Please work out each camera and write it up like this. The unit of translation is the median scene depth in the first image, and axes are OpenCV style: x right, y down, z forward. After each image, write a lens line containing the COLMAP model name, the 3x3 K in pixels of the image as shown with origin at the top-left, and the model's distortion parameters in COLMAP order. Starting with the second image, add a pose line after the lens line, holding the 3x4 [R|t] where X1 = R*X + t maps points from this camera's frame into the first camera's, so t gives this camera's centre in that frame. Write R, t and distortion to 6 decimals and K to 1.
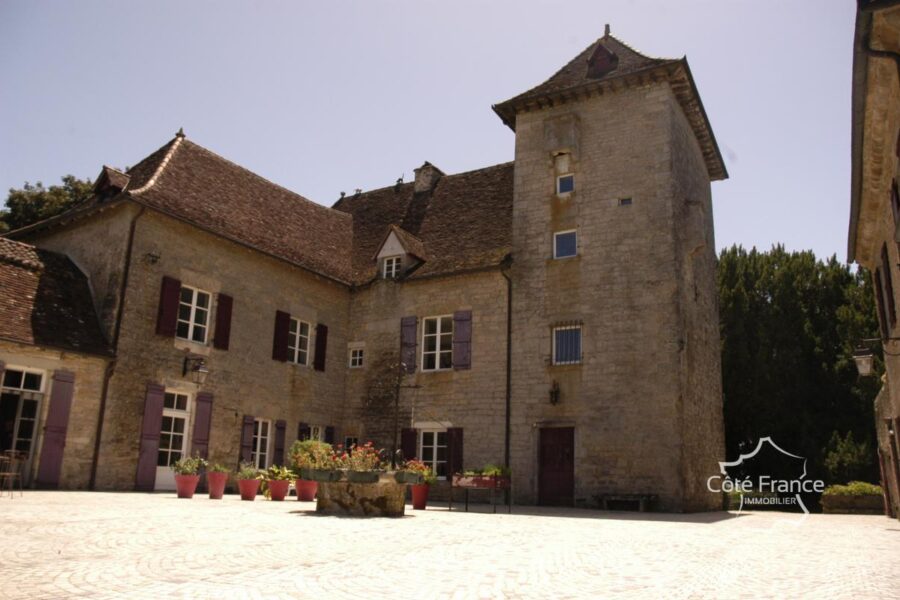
lens RADIAL K [[715.4, 0, 451.7], [0, 715.4, 297.4], [0, 0, 1]] dist [-0.118007, 0.073172]
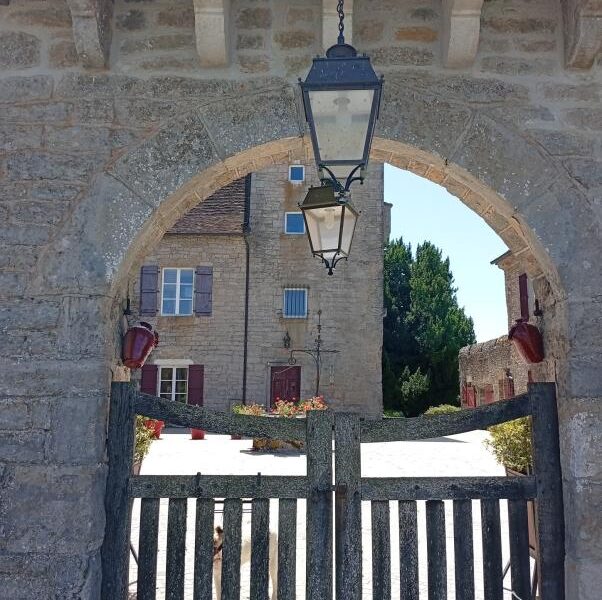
lens RADIAL K [[621.5, 0, 304.5], [0, 621.5, 295.0], [0, 0, 1]] dist [0.147601, 0.000000]
pose [[0.865261, 0.061692, 0.497512, -0.377679], [-0.113721, 0.990683, 0.074935, -0.032919], [-0.488253, -0.121416, 0.864215, 0.020093]]
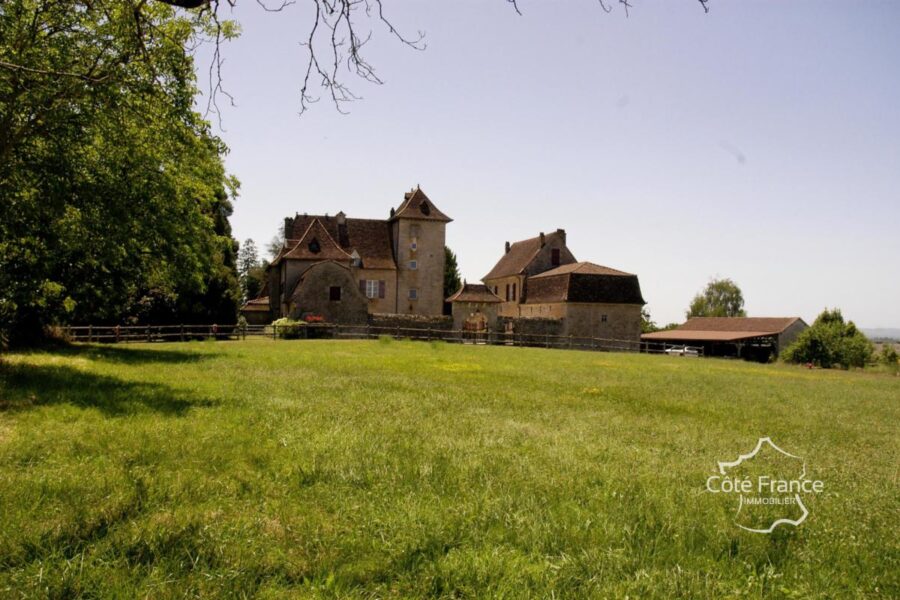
lens RADIAL K [[715.4, 0, 449.1], [0, 715.4, 301.5], [0, 0, 1]] dist [-0.118007, 0.073172]
pose [[0.695237, 0.007517, 0.718741, -2.291580], [-0.184560, 0.968287, 0.168398, -0.534669], [-0.694682, -0.249727, 0.674576, -1.567939]]
